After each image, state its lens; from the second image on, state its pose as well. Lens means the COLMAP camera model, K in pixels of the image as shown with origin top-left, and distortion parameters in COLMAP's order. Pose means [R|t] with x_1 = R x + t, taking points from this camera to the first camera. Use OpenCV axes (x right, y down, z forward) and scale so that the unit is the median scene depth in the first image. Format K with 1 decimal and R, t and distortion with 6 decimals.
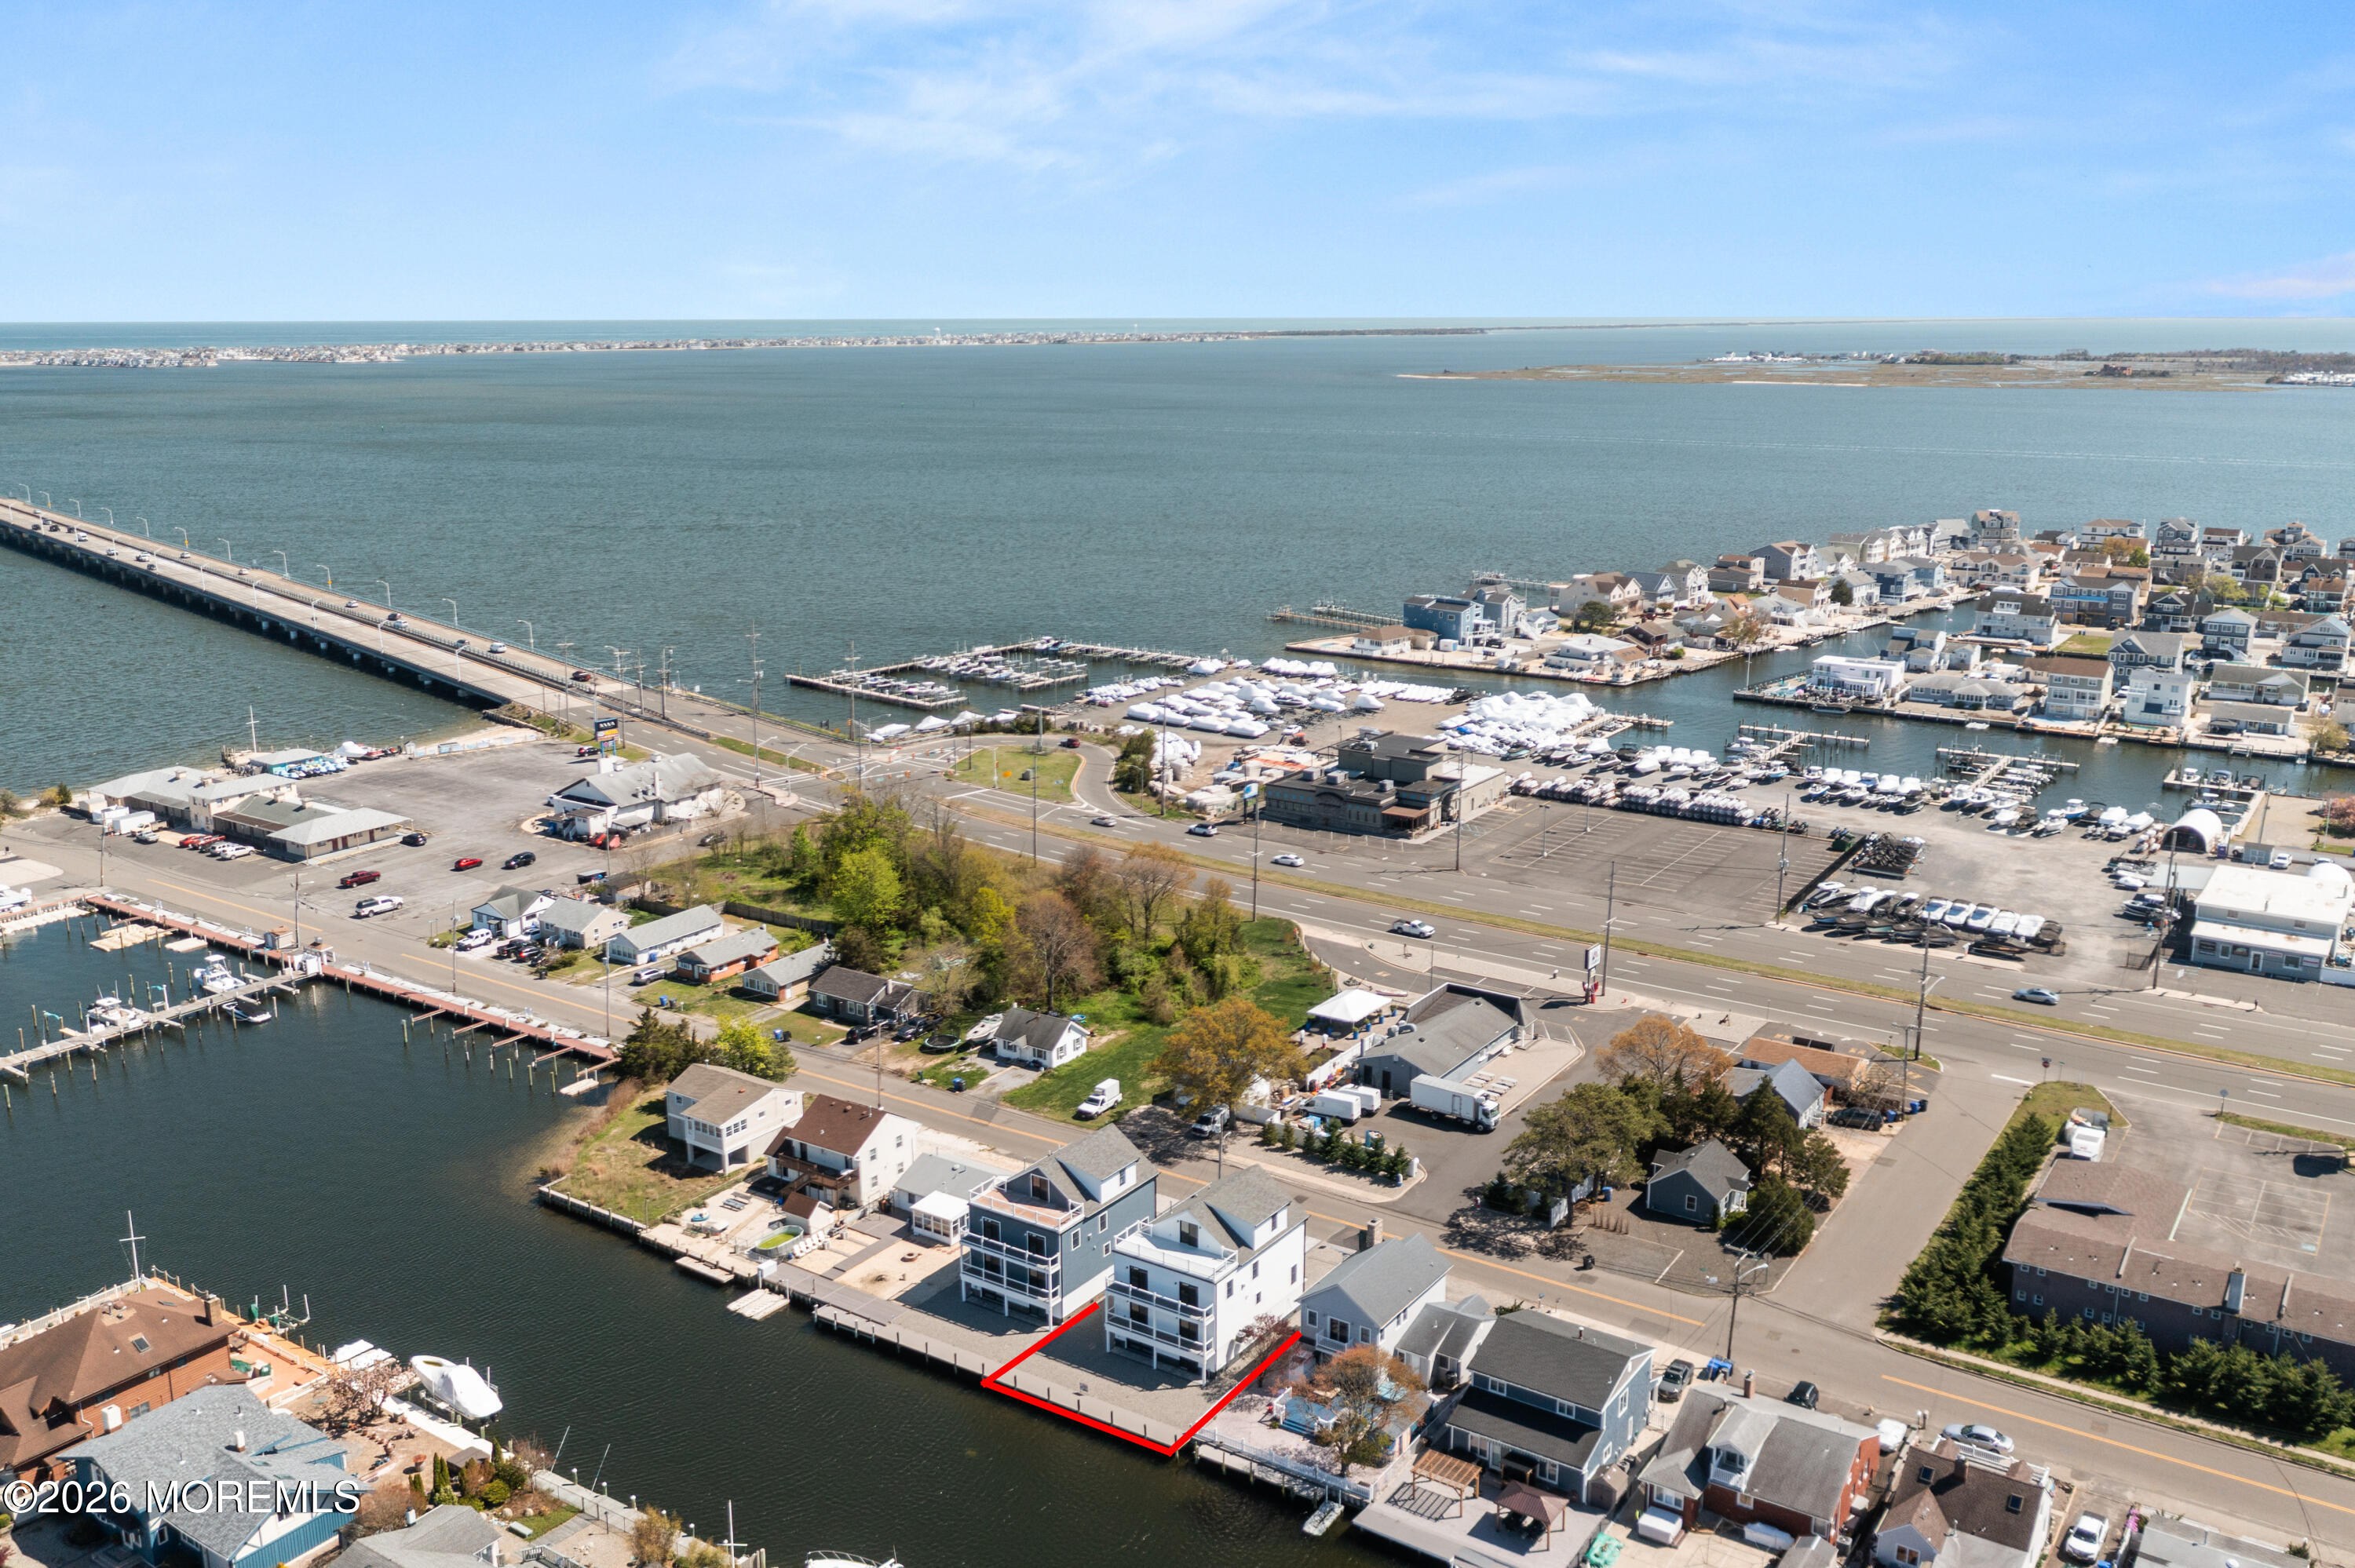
lens RADIAL K [[1969.0, 0, 1164.2], [0, 1969.0, 783.0], [0, 0, 1]] dist [-0.003462, 0.005039]
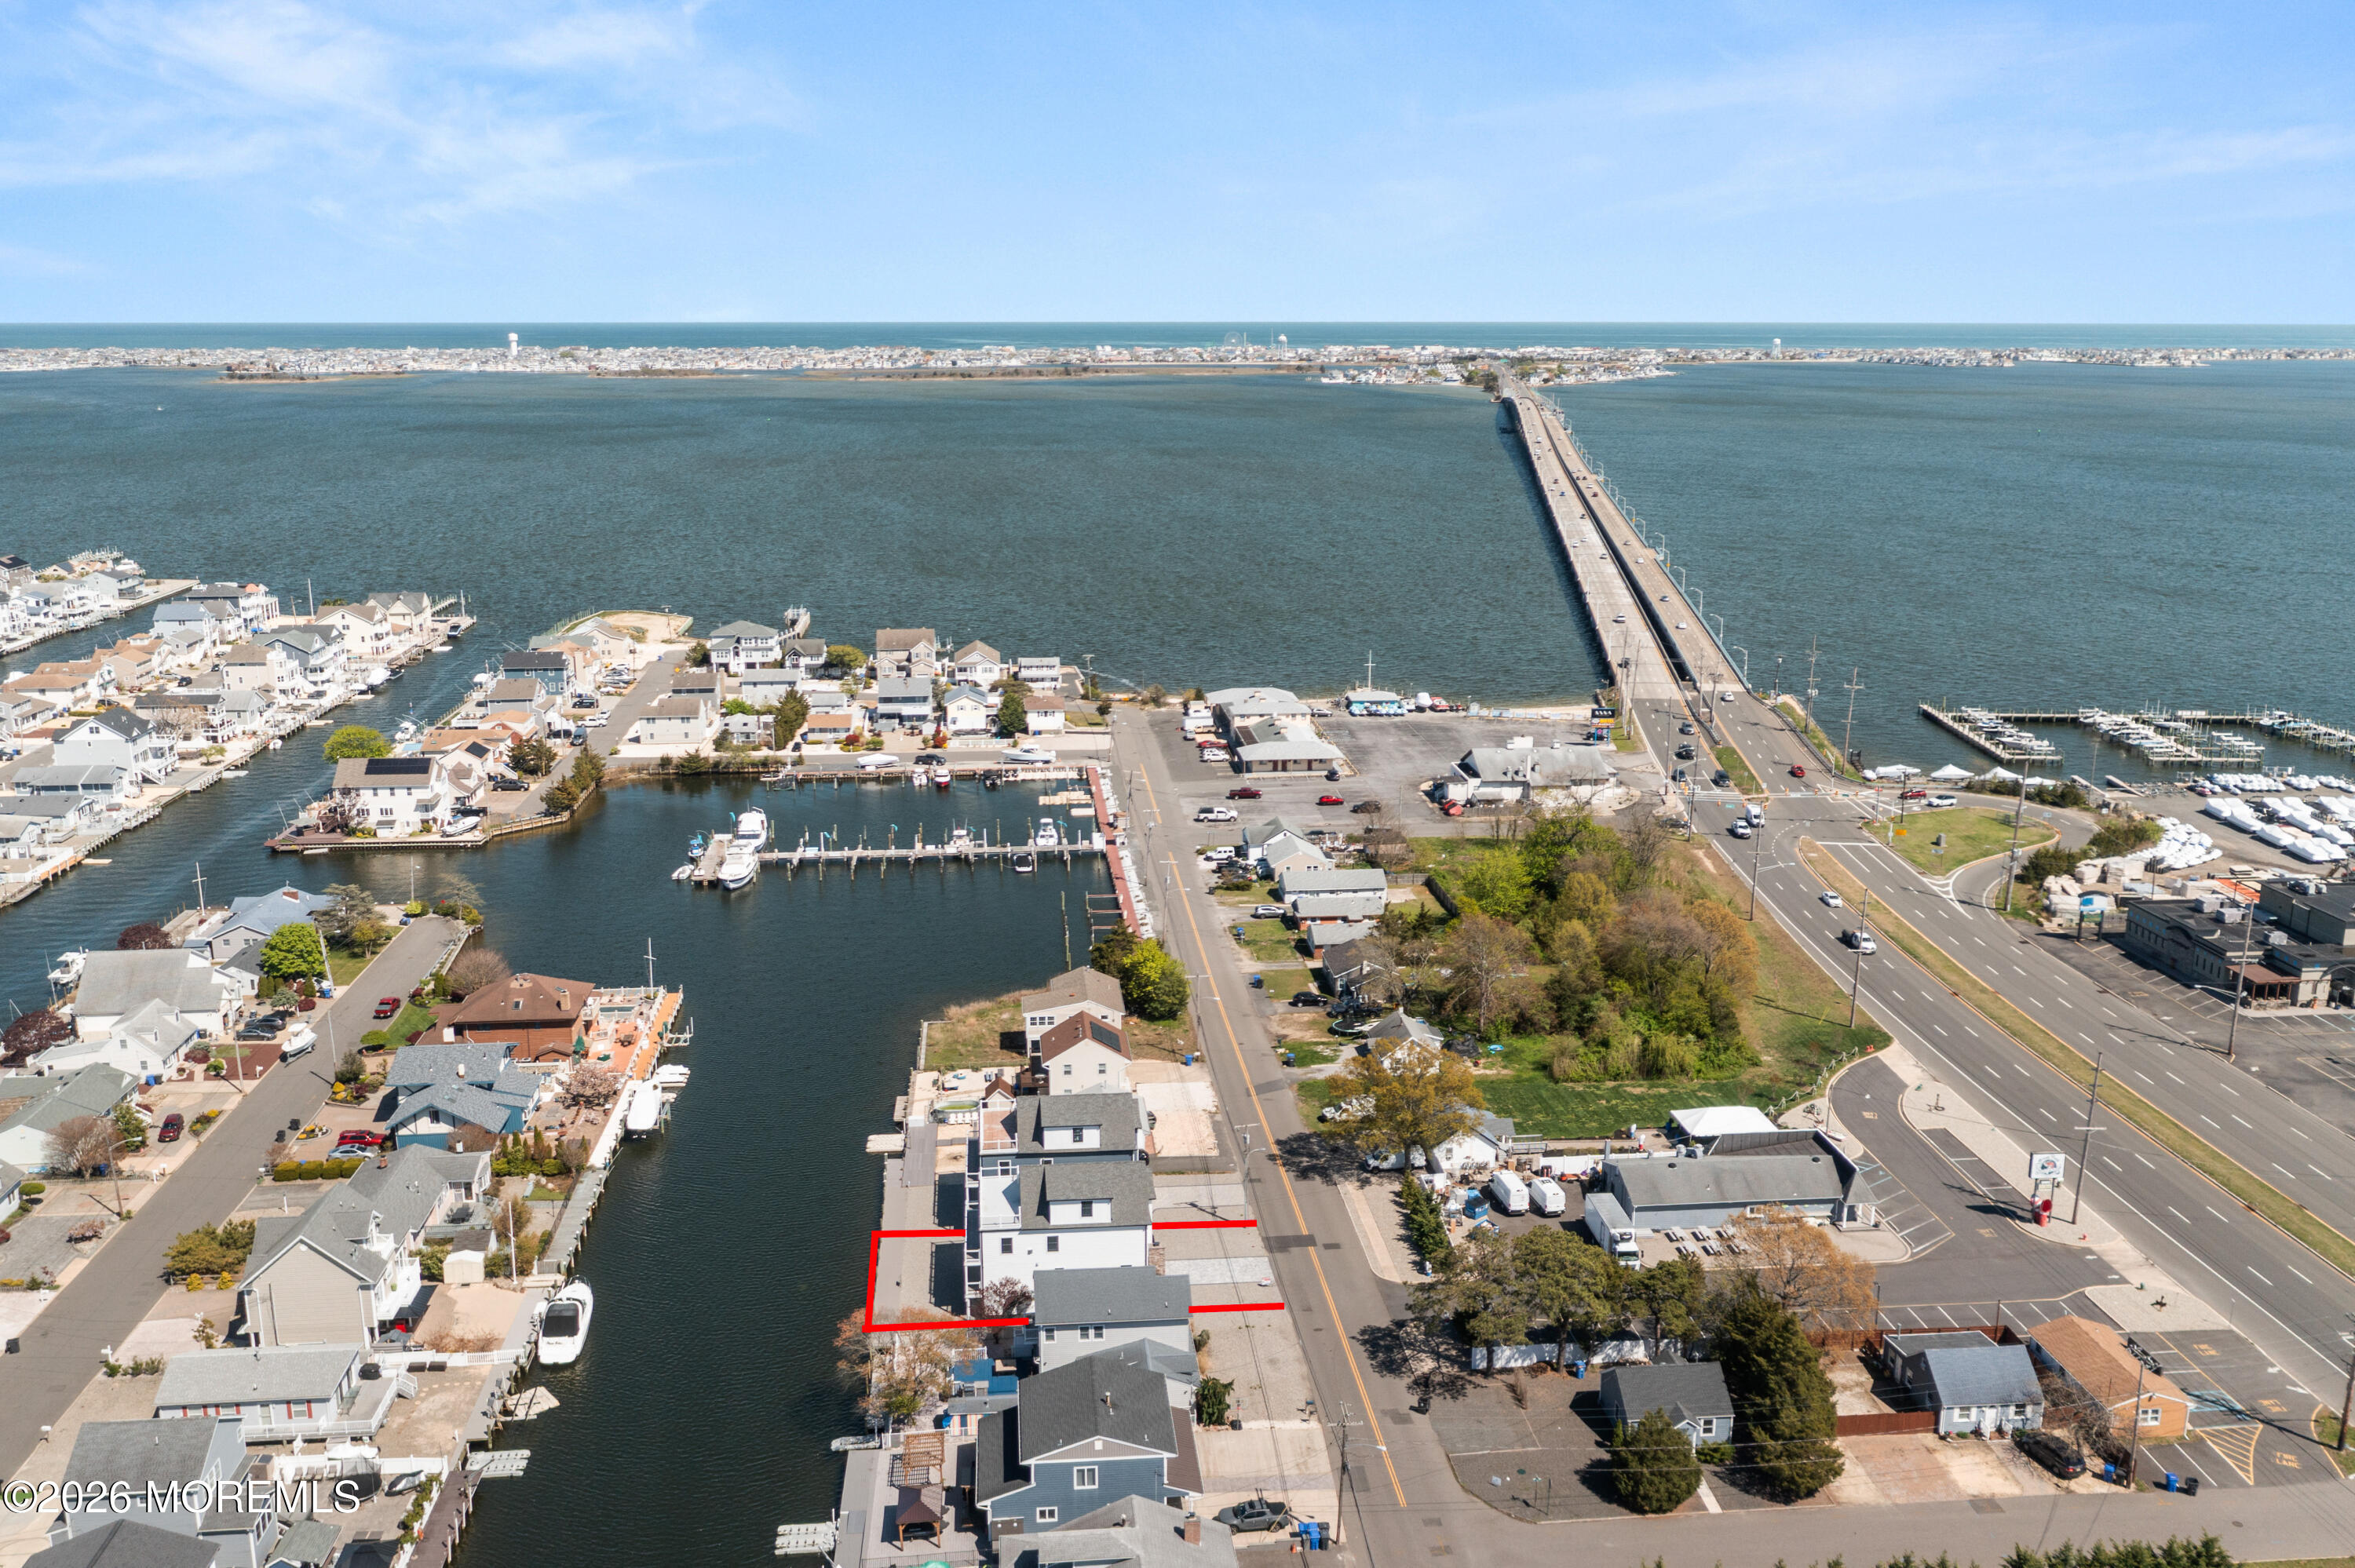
lens RADIAL K [[1969.0, 0, 1164.2], [0, 1969.0, 783.0], [0, 0, 1]] dist [-0.003462, 0.005039]
pose [[0.636994, 0.183747, -0.748649, 0.421583], [-0.184118, 0.979333, 0.083708, -0.045128], [0.748558, 0.084518, 0.657661, 0.178145]]
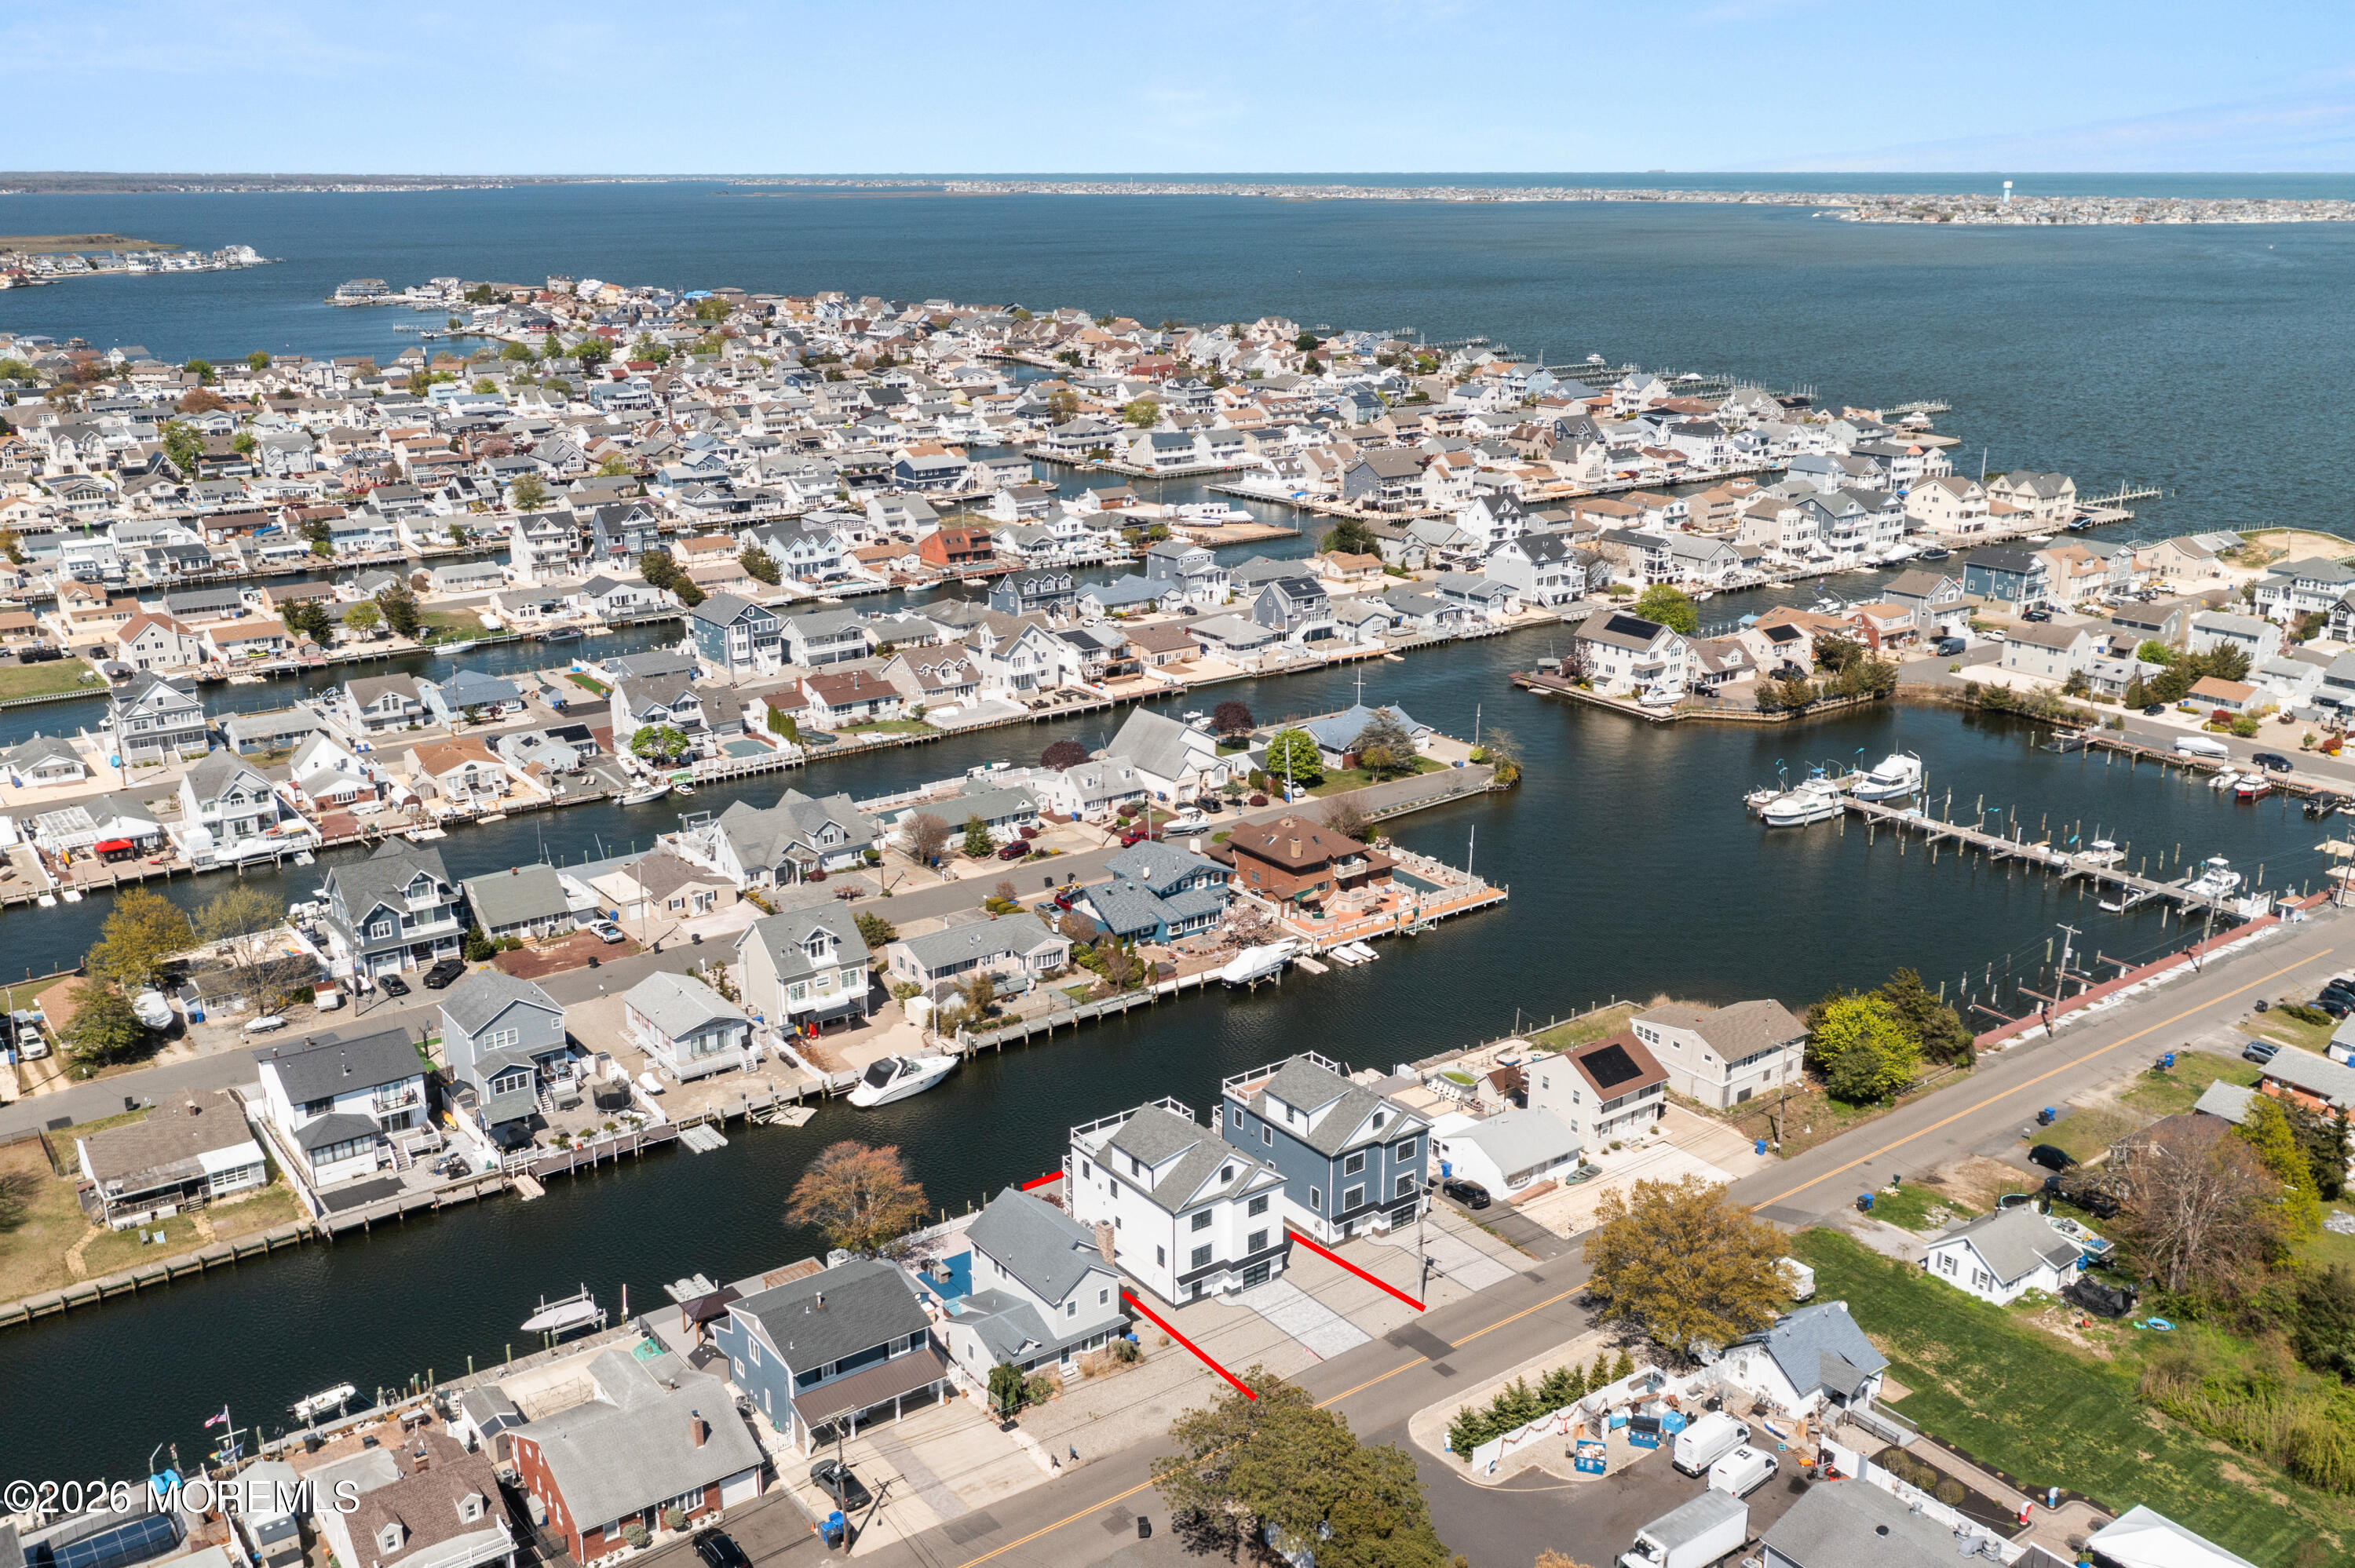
lens RADIAL K [[2006.0, 0, 1162.2], [0, 2006.0, 862.2], [0, 0, 1]] dist [-0.000423, 0.007226]
pose [[-0.335865, 0.314038, -0.888017, 0.441686], [-0.217267, 0.891530, 0.397455, -0.148263], [0.916510, 0.326428, -0.231204, 0.619908]]
